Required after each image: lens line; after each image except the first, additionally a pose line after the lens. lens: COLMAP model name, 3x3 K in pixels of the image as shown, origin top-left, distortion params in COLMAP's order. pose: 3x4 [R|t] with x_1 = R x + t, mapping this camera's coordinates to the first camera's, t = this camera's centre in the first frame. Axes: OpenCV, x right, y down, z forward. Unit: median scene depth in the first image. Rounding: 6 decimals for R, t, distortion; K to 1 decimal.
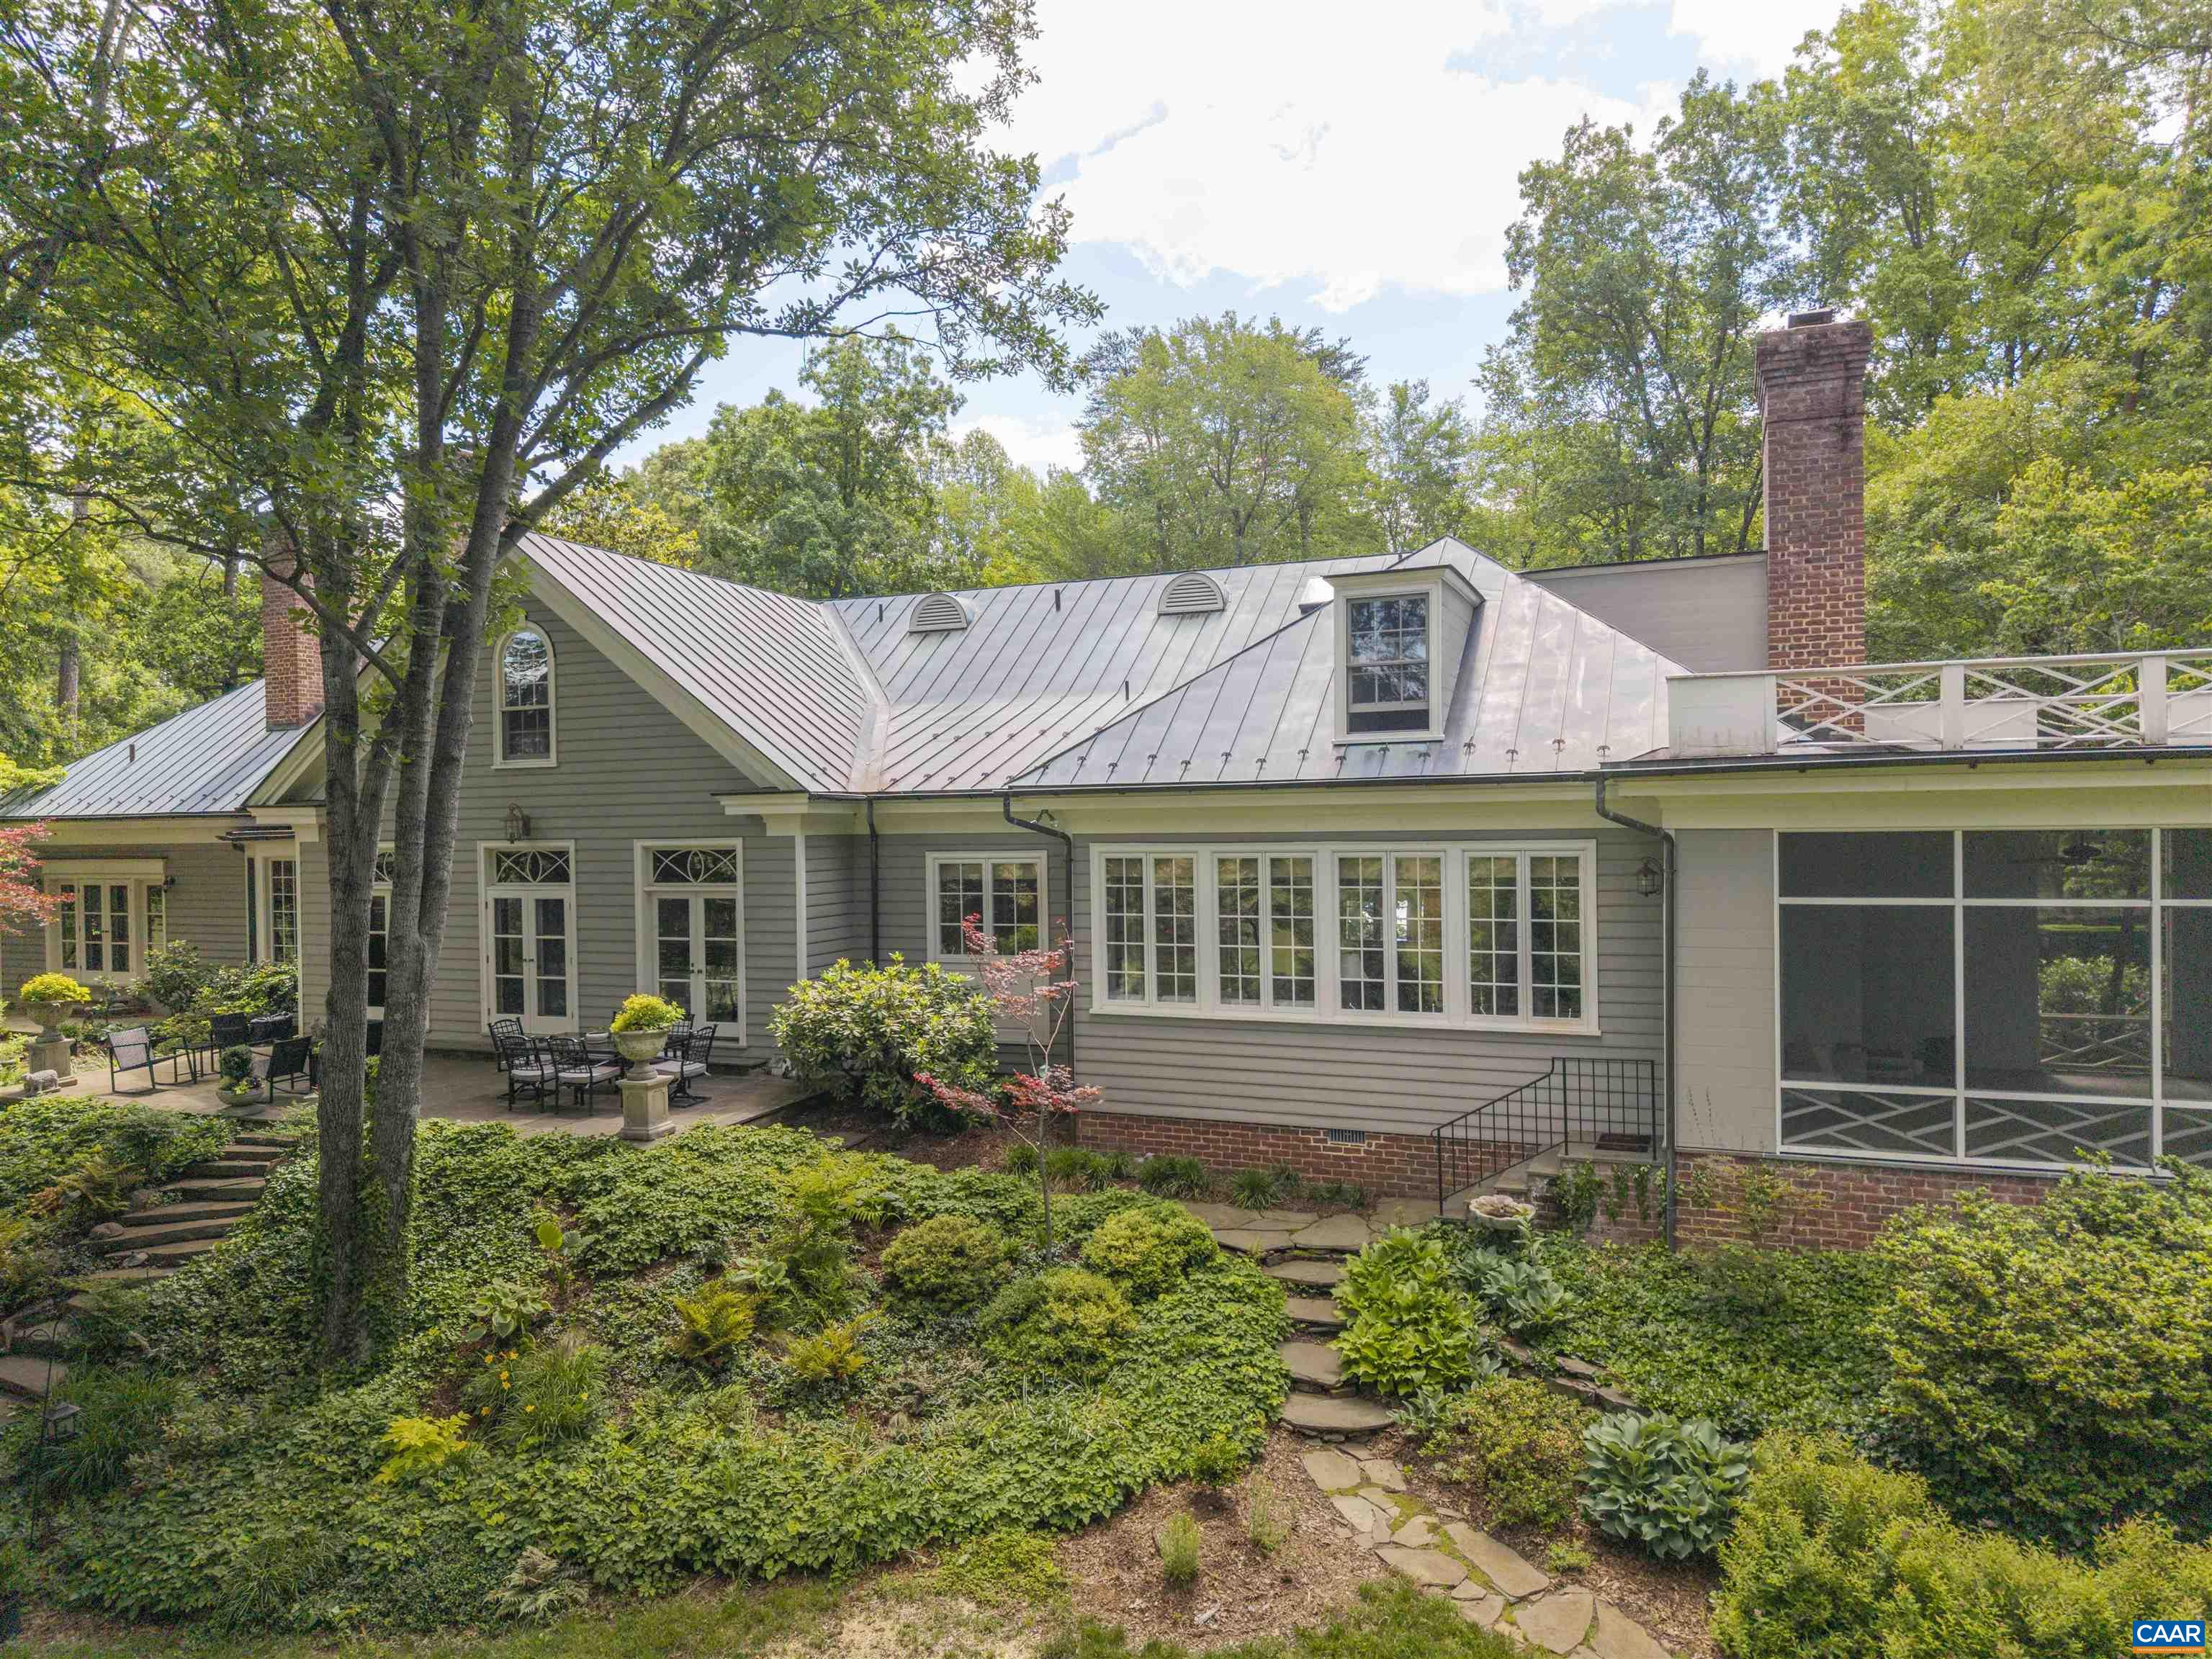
lens RADIAL K [[1453.1, 0, 1062.3], [0, 1453.1, 836.7], [0, 0, 1]] dist [0.007961, 0.002615]
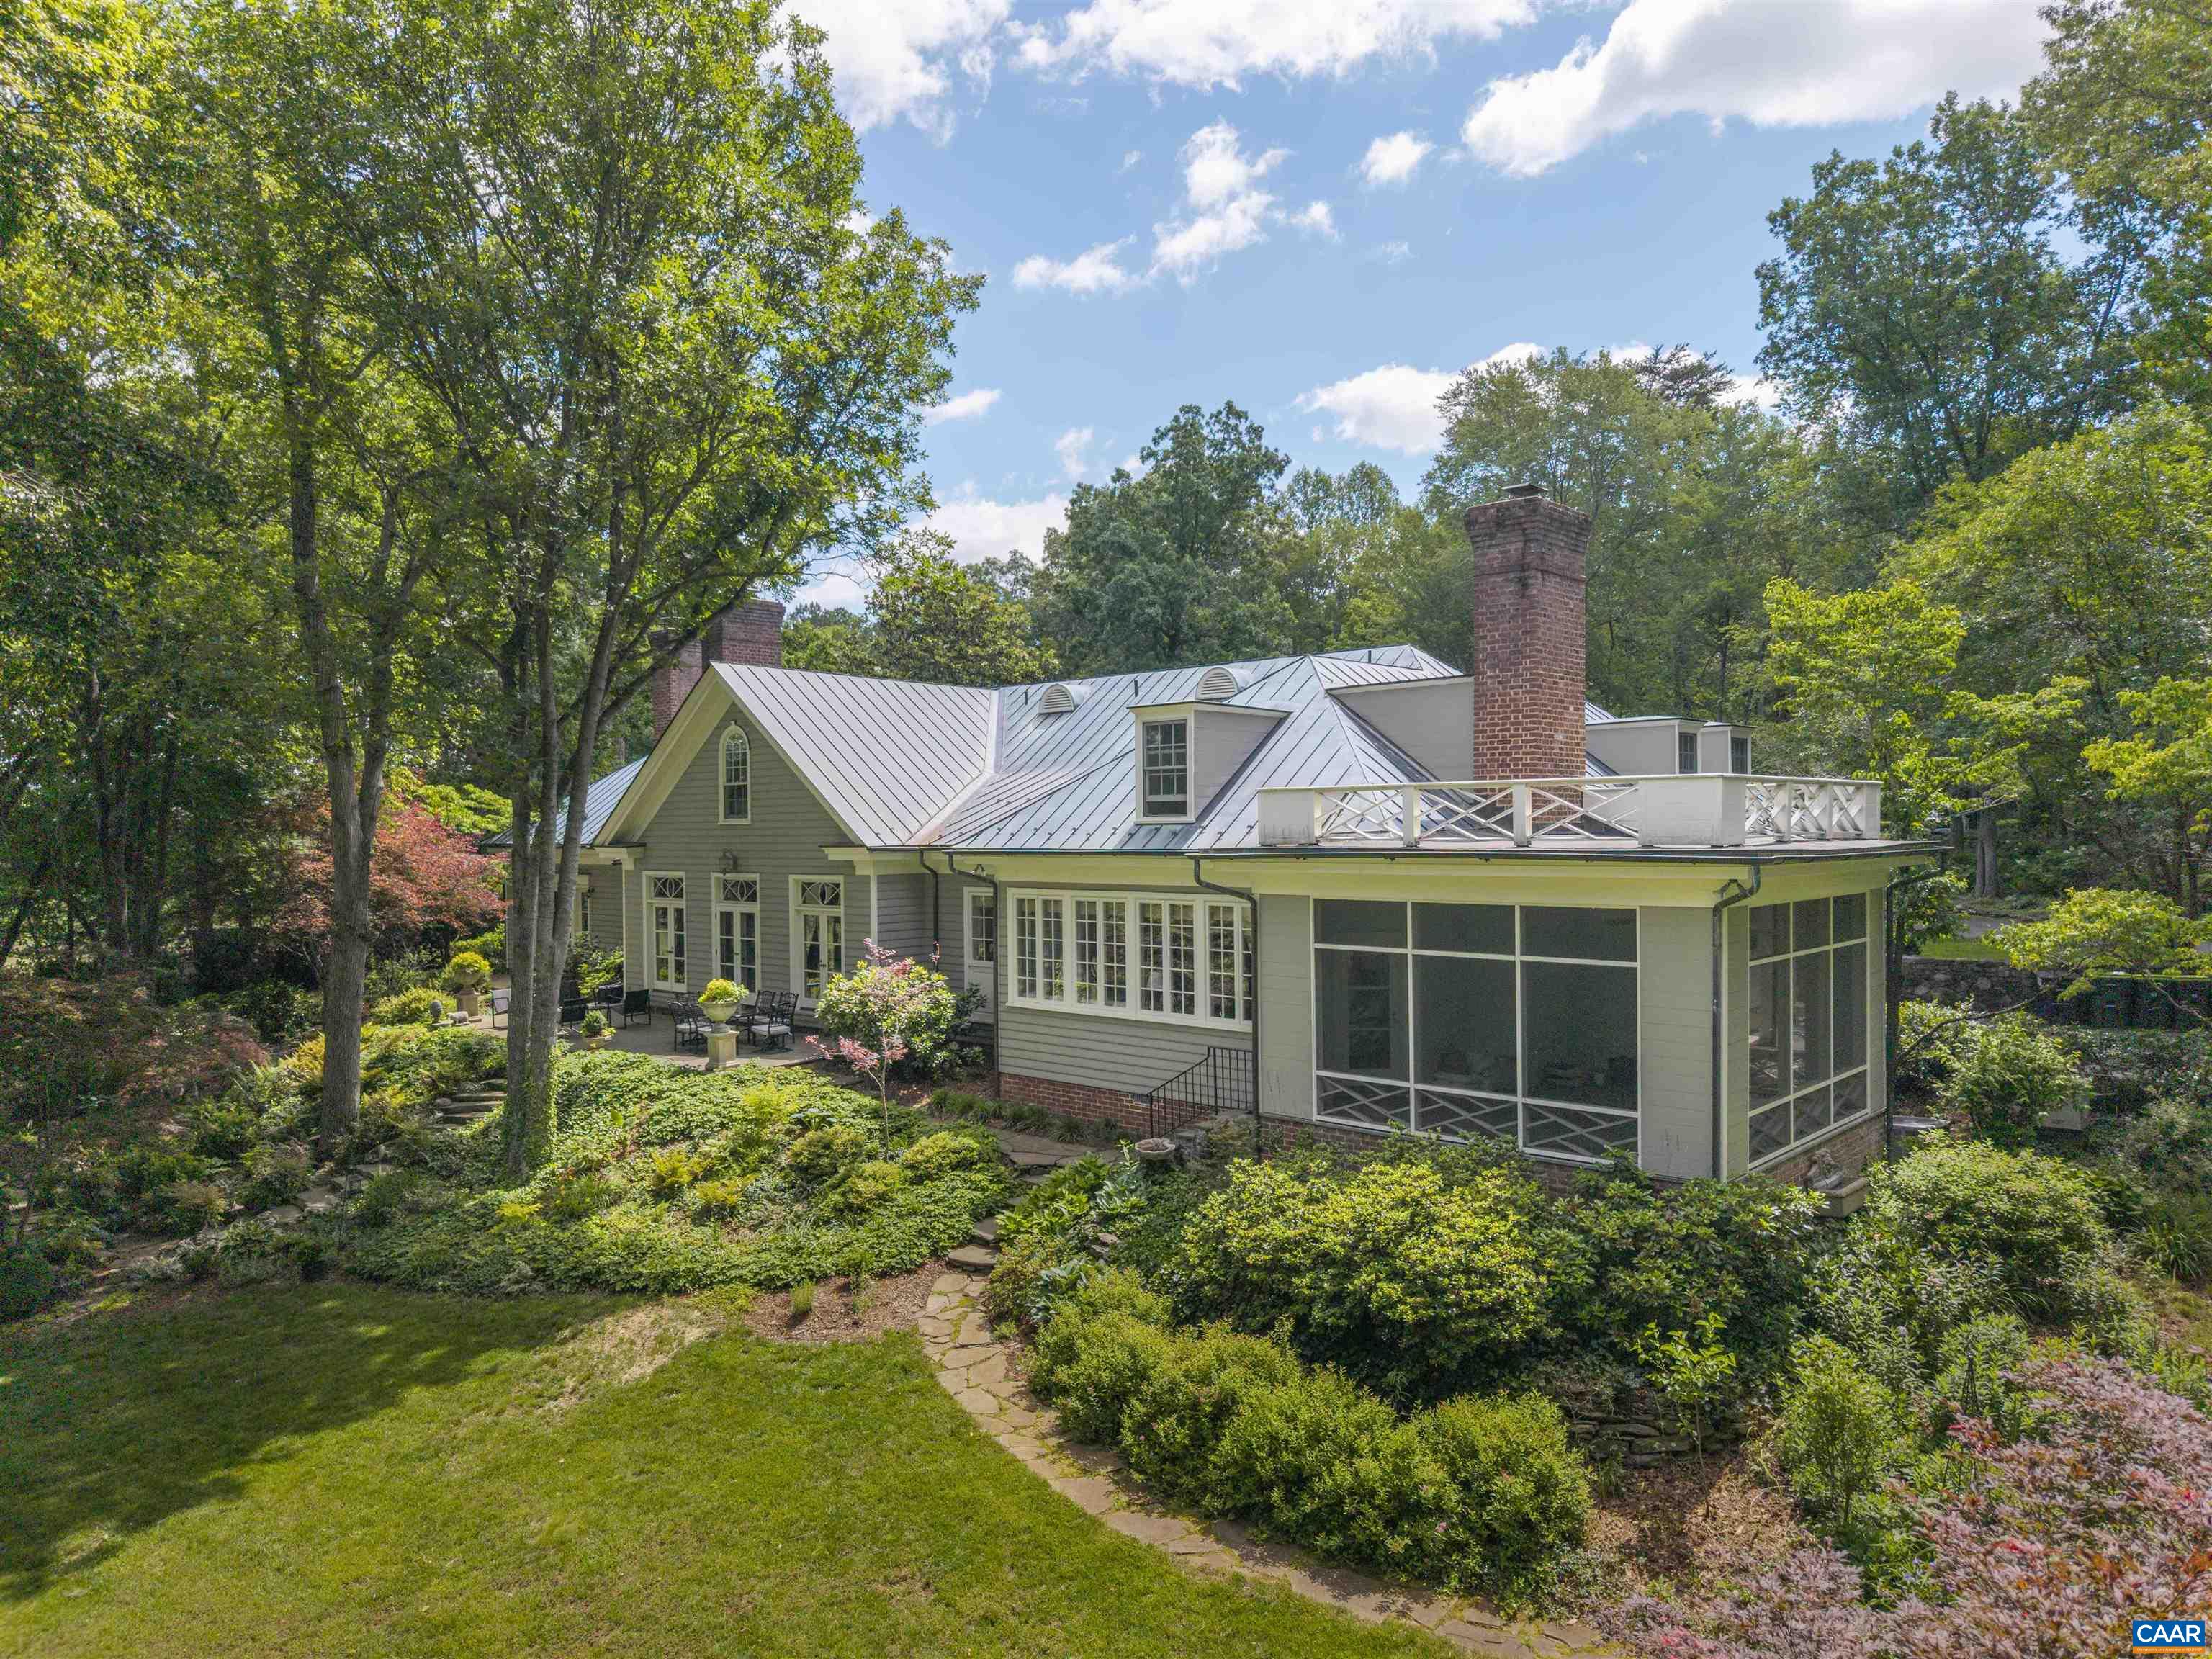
lens RADIAL K [[1463.2, 0, 1106.0], [0, 1463.2, 829.5], [0, 0, 1]] dist [0.035960, -0.035355]
pose [[0.938548, 0.006186, -0.345093, 0.521461], [-0.006786, 0.999977, -0.000533, -0.045342], [0.345082, 0.002842, 0.938568, -0.284460]]
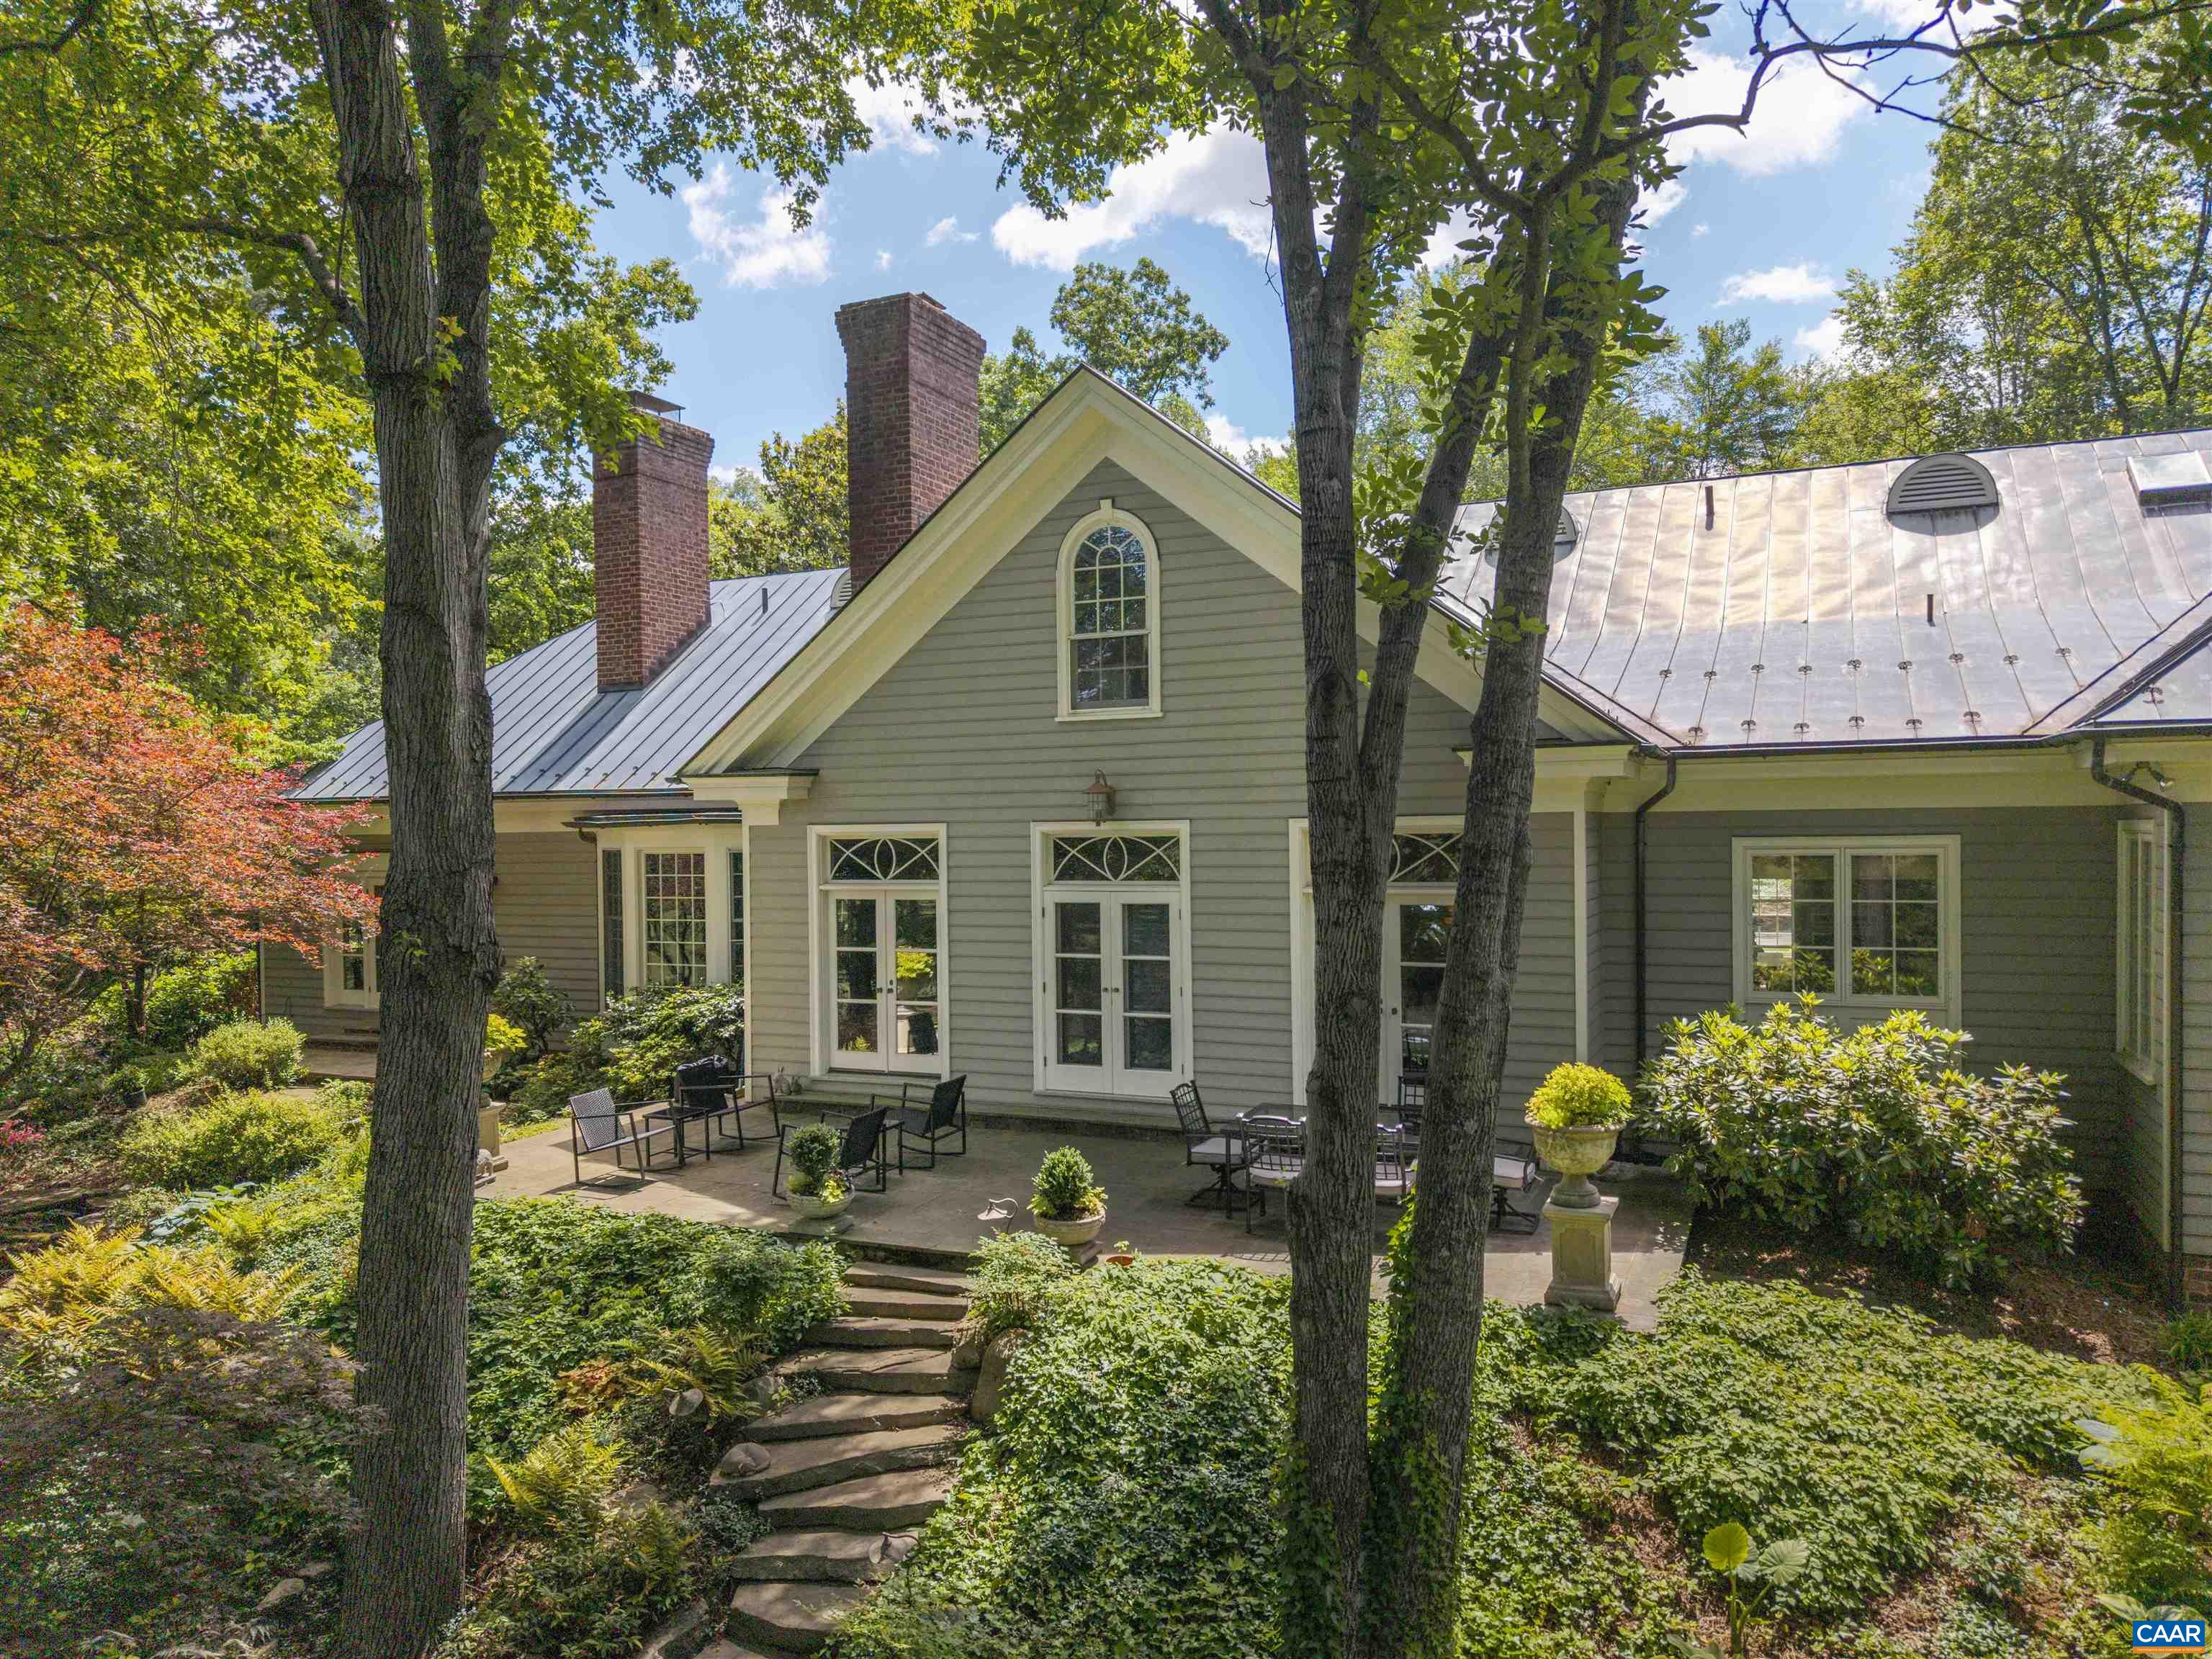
lens RADIAL K [[1463.2, 0, 1106.0], [0, 1463.2, 829.5], [0, 0, 1]] dist [0.035960, -0.035355]
pose [[0.999792, 0.001313, -0.020337, -0.369159], [-0.001487, 0.999962, -0.008563, 0.013043], [0.020325, 0.008591, 0.999757, 0.296233]]
